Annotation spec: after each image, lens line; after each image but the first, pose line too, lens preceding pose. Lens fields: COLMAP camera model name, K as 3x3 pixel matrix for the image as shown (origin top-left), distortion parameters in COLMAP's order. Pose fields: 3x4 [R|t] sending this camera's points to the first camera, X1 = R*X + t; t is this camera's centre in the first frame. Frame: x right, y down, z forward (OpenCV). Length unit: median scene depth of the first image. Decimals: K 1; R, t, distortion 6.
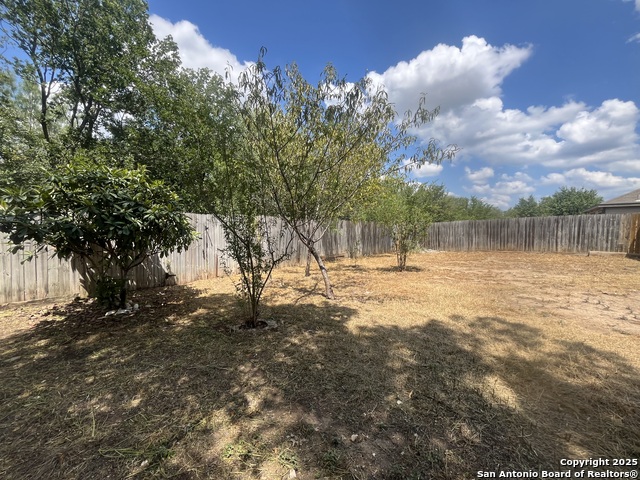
lens RADIAL K [[258.6, 0, 317.7], [0, 258.6, 240.9], [0, 0, 1]] dist [-0.002416, -0.000342]
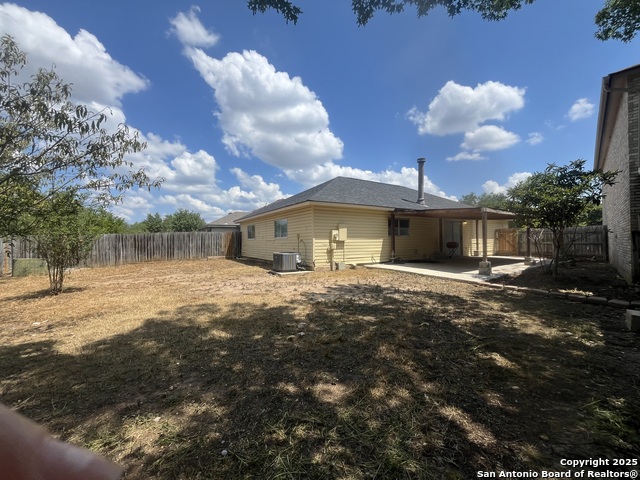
lens RADIAL K [[258.6, 0, 317.7], [0, 258.6, 240.9], [0, 0, 1]] dist [-0.002416, -0.000342]
pose [[0.307162, -0.006207, 0.951637, -0.121554], [0.056126, 0.998356, -0.011605, 0.001615], [-0.950001, 0.056976, 0.307006, -0.031806]]
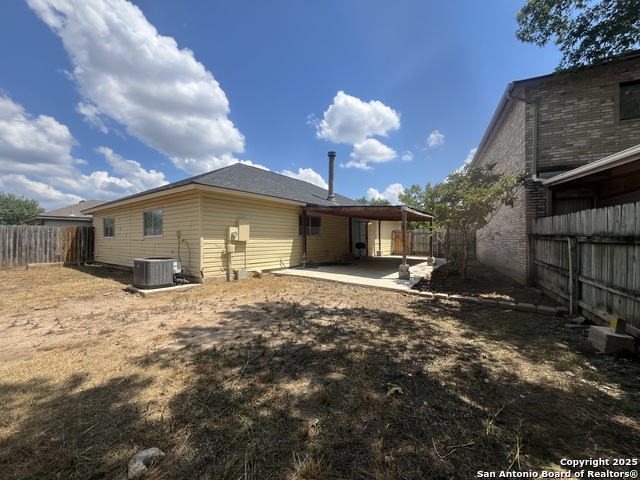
lens RADIAL K [[258.6, 0, 317.7], [0, 258.6, 240.9], [0, 0, 1]] dist [-0.002416, -0.000342]
pose [[-0.071454, -0.010131, 0.997392, 0.036063], [0.050352, 0.998637, 0.013751, -0.003468], [-0.996172, 0.051204, -0.070847, 0.008091]]
